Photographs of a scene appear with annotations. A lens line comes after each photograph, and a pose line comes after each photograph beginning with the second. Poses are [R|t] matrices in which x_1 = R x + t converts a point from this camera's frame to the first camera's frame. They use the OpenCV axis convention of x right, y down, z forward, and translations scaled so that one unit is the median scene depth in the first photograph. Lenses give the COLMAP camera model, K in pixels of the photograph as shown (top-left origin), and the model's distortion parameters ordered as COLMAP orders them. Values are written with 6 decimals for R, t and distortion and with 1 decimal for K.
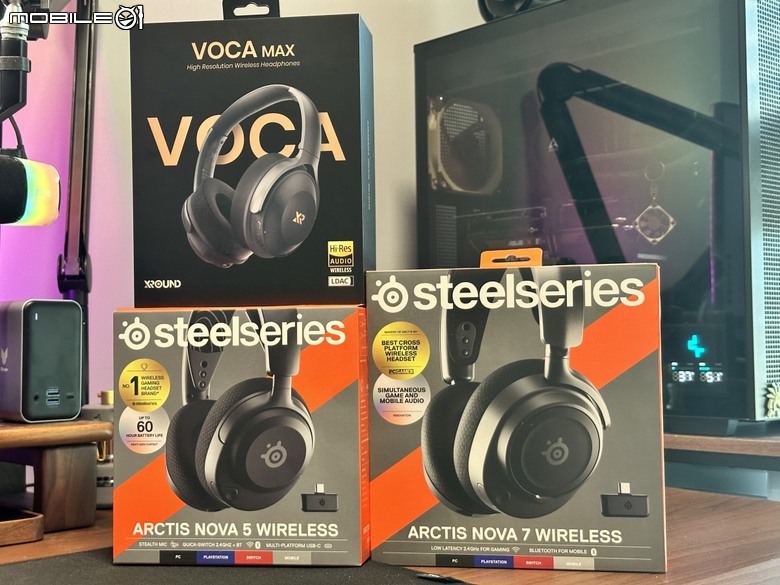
lens RADIAL K [[1099.0, 0, 389.9], [0, 1099.0, 289.7], [0, 0, 1]] dist [0.136859, 0.000000]
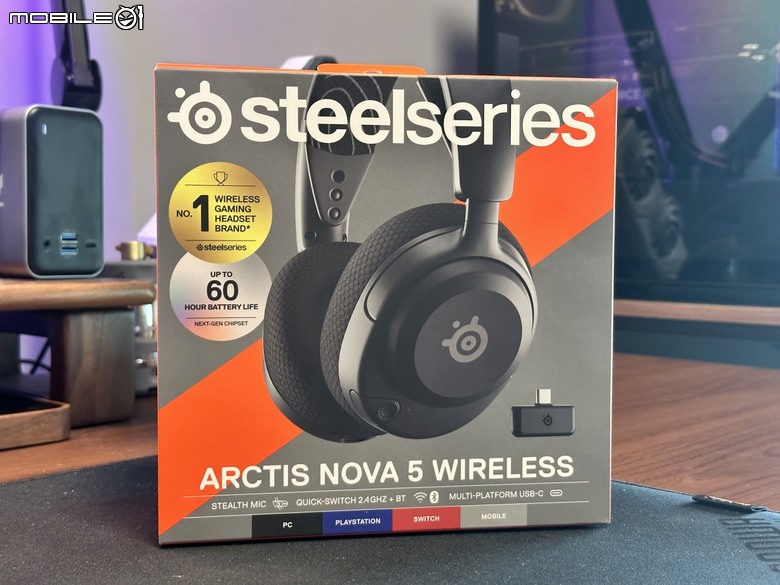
lens RADIAL K [[1099.0, 0, 391.6], [0, 1099.0, 294.9], [0, 0, 1]] dist [0.136859, 0.000000]
pose [[0.941268, -0.000416, 0.337659, -0.327831], [-0.032131, 0.995351, 0.090793, 0.076099], [-0.336127, -0.096310, 0.936879, 0.484124]]
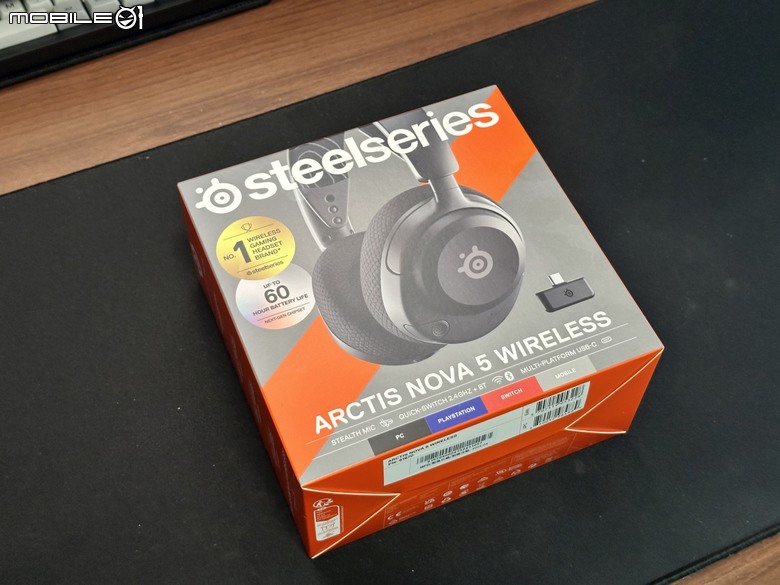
lens RADIAL K [[1099.0, 0, 389.4], [0, 1099.0, 295.5], [0, 0, 1]] dist [0.136859, 0.000000]
pose [[0.910776, -0.210818, 0.355026, -0.400498], [0.368700, 0.802301, -0.469439, 0.467051], [-0.185872, 0.558452, 0.808445, 0.458609]]
